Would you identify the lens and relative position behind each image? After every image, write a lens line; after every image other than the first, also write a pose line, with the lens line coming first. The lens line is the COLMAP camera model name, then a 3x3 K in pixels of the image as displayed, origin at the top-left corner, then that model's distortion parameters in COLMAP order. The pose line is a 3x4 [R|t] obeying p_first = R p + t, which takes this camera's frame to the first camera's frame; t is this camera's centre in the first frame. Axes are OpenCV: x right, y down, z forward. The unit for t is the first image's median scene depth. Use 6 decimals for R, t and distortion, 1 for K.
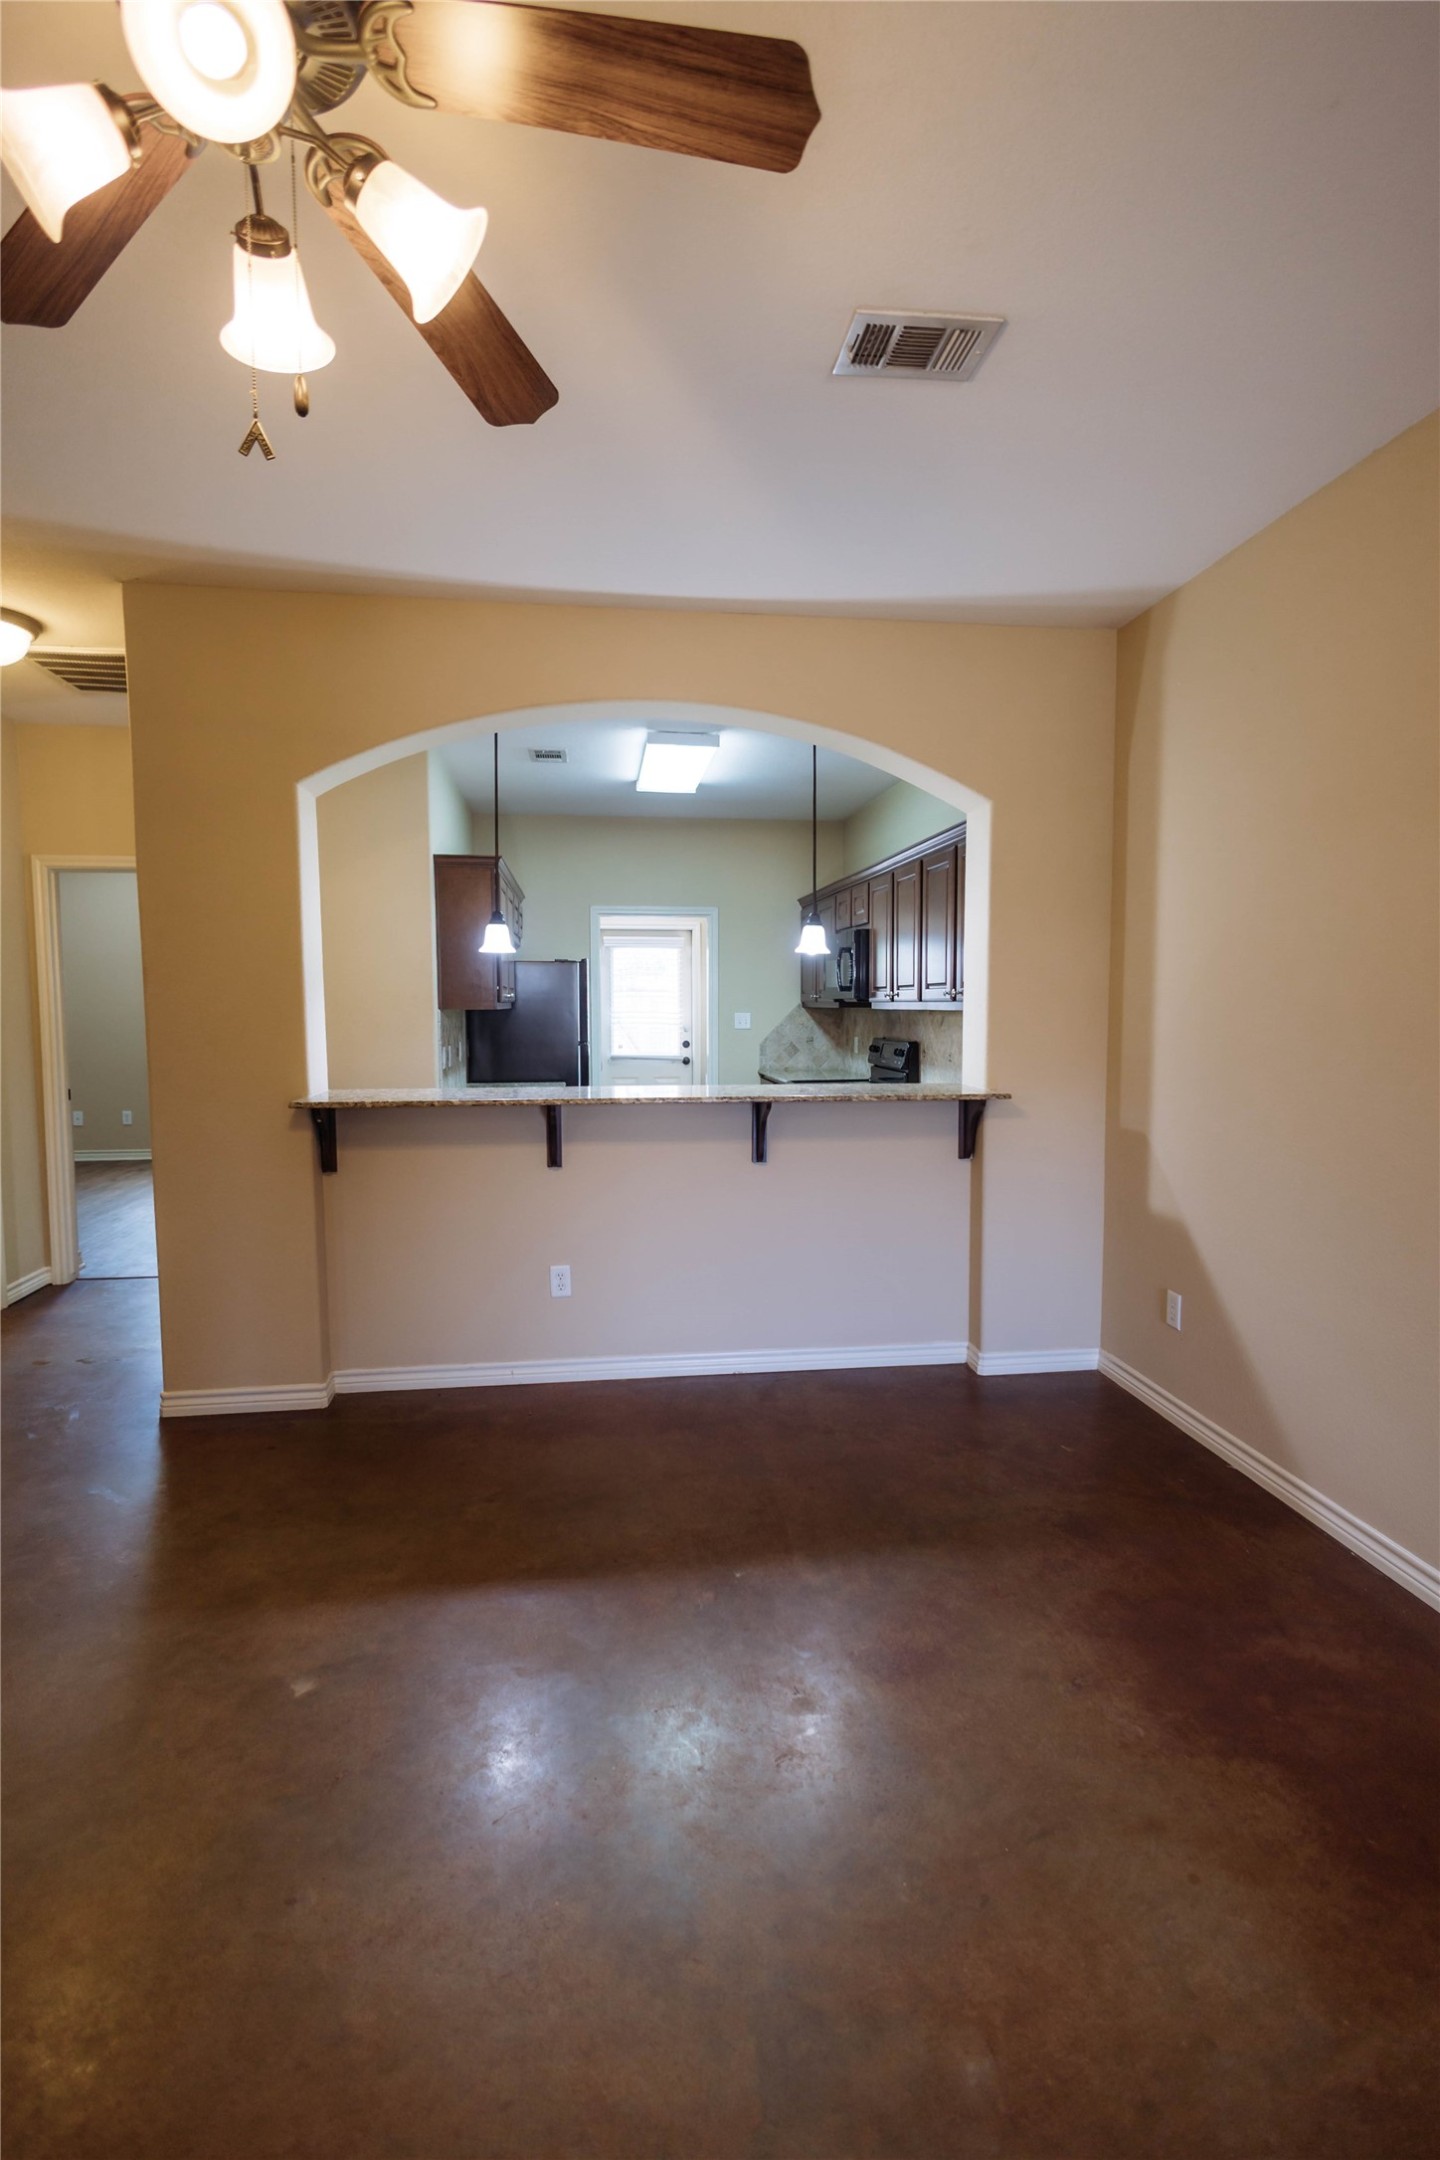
lens RADIAL K [[1048.3, 0, 720.0], [0, 1048.3, 1080.0], [0, 0, 1]] dist [0.012141, -0.000012]
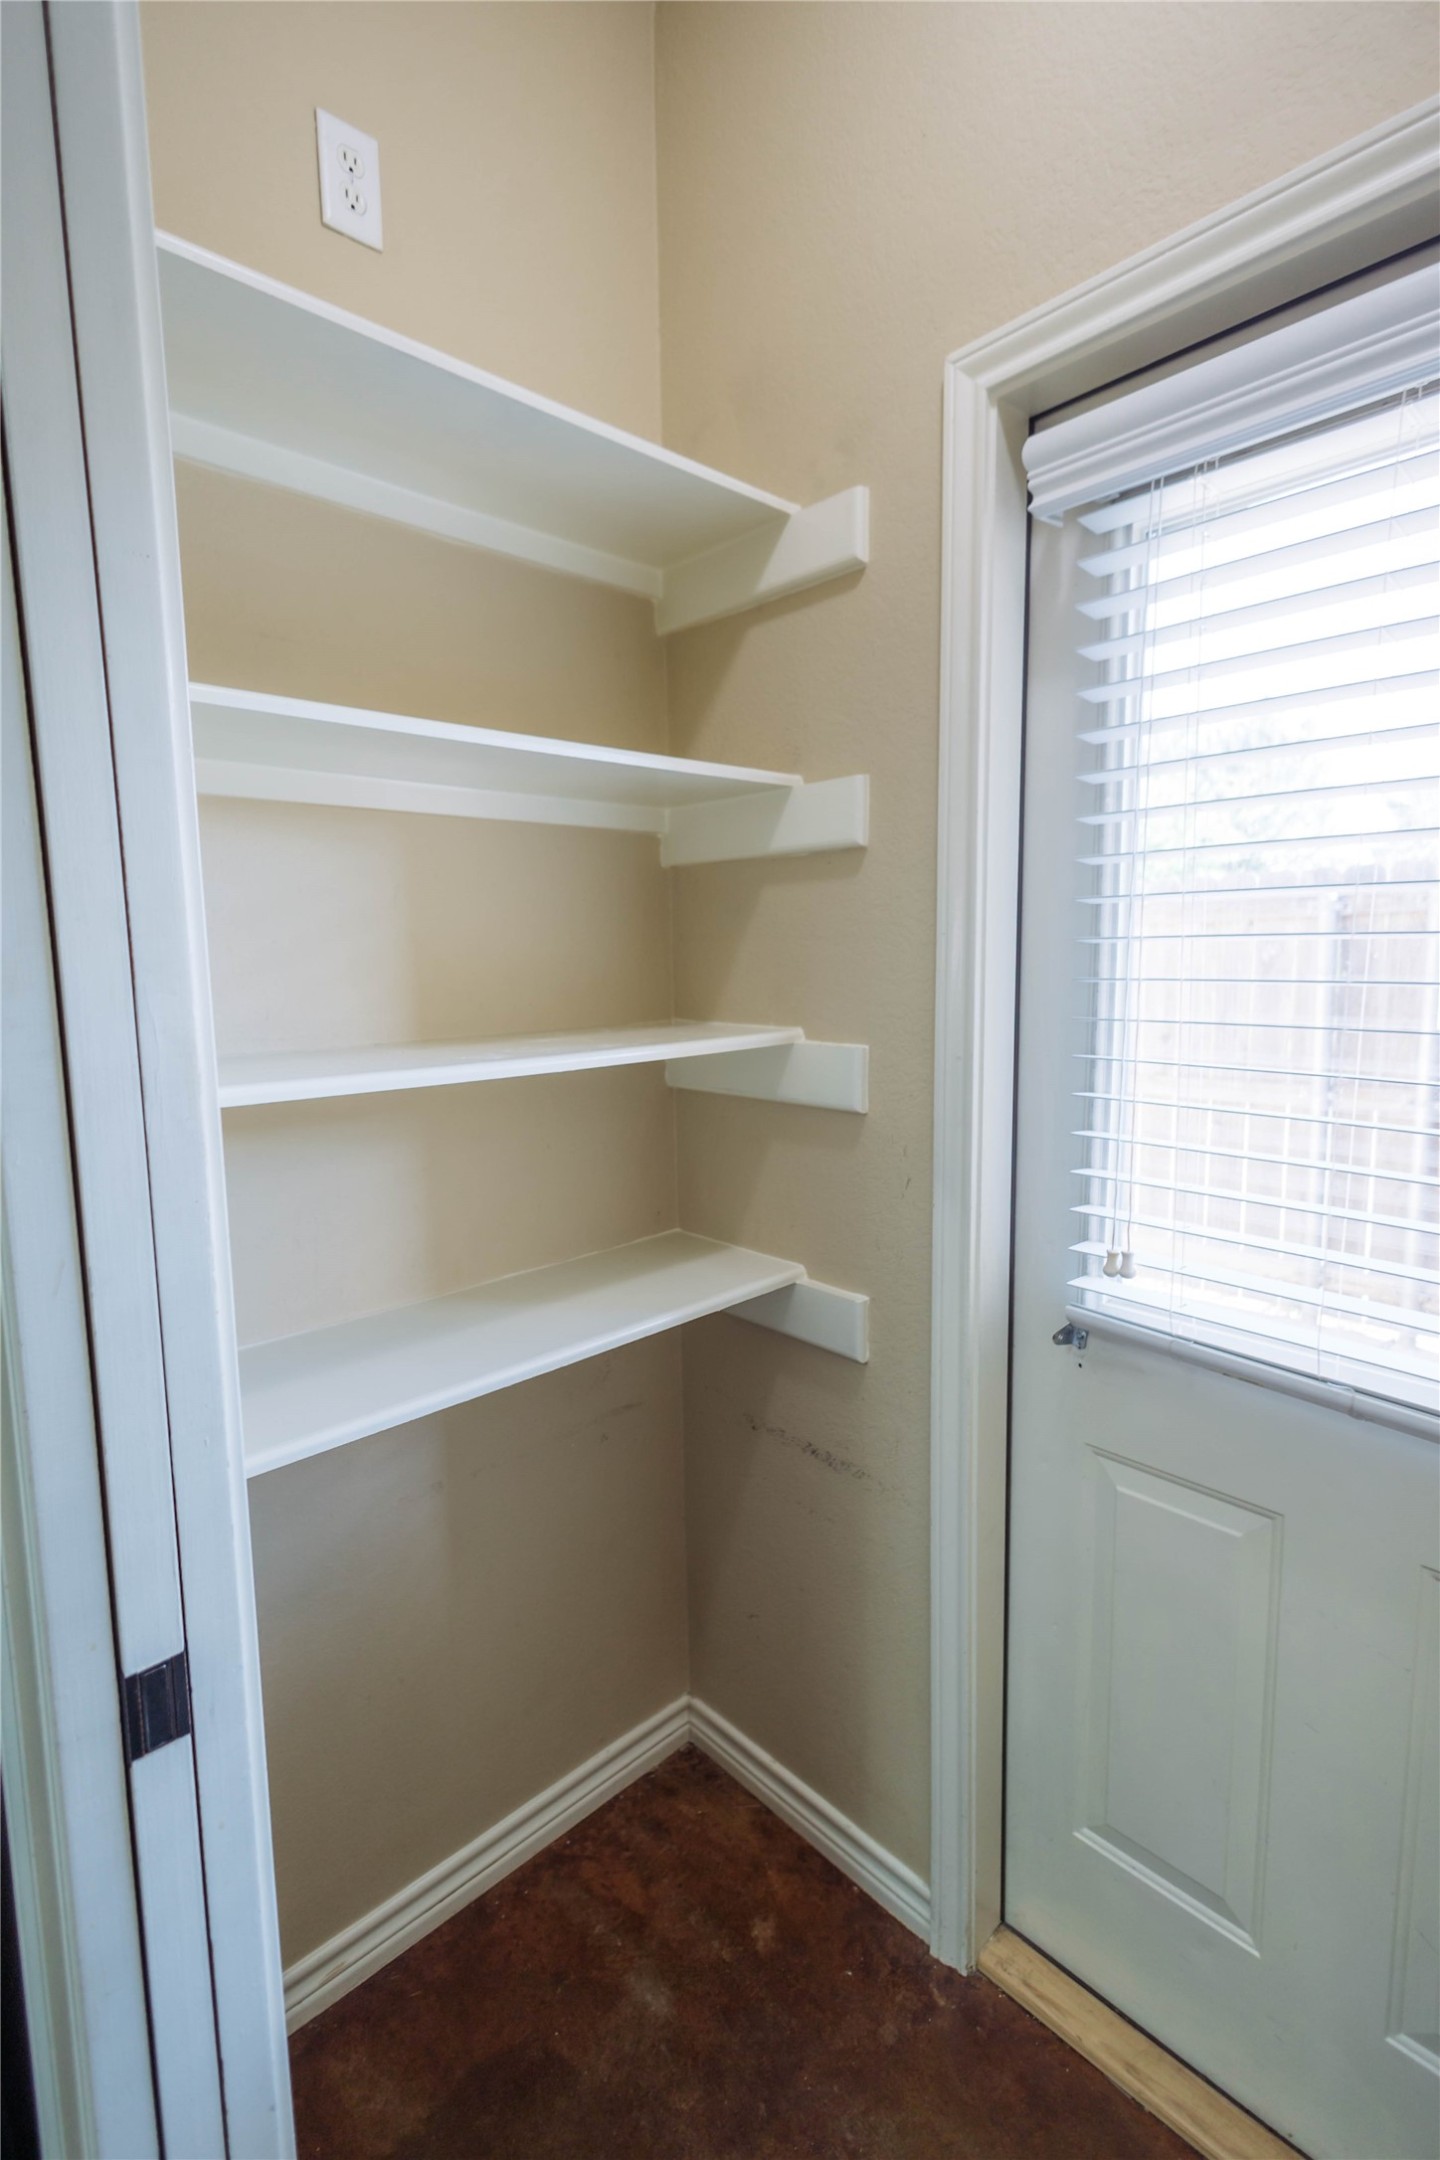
lens RADIAL K [[997.9, 0, 713.8], [0, 997.9, 1108.8], [0, 0, 1]] dist [0.018939, 0.000156]
pose [[0.564482, 0.095405, -0.819913, -0.040046], [-0.039882, 0.995290, 0.088354, -0.112706], [0.824481, -0.017175, 0.565629, 1.652639]]
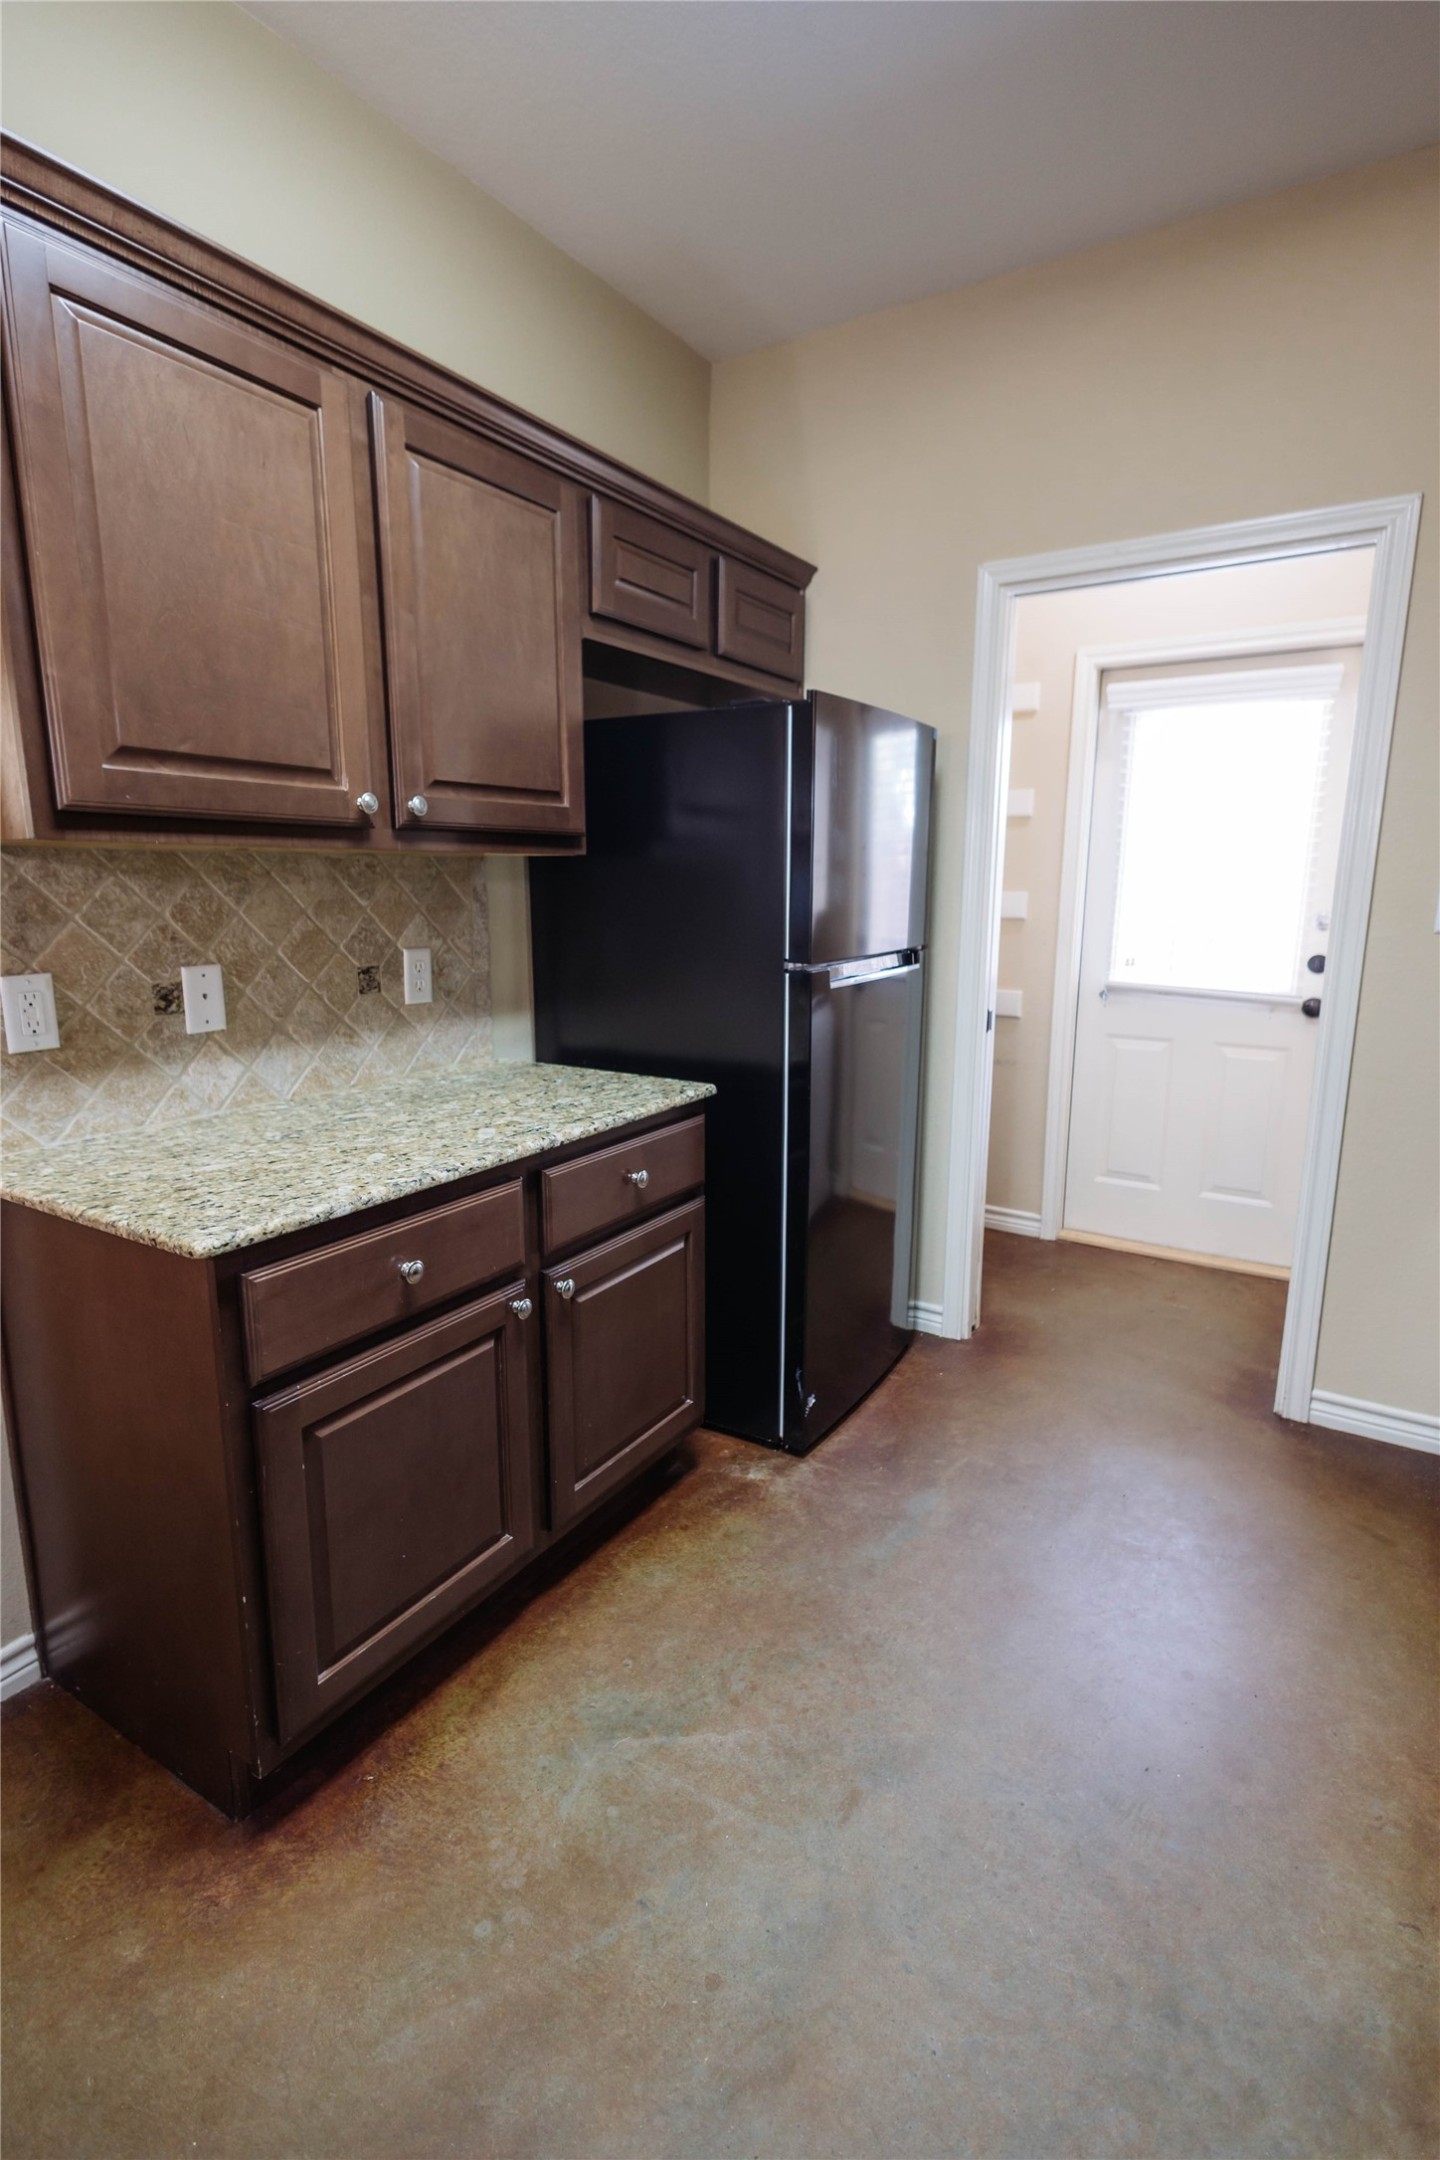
lens RADIAL K [[1048.3, 0, 720.0], [0, 1048.3, 1080.0], [0, 0, 1]] dist [0.012141, -0.000012]
pose [[0.757672, 0.126202, -0.640318, 0.096043], [-0.048658, 0.989318, 0.137411, -0.064854], [0.650820, -0.072956, 0.755719, 1.090895]]
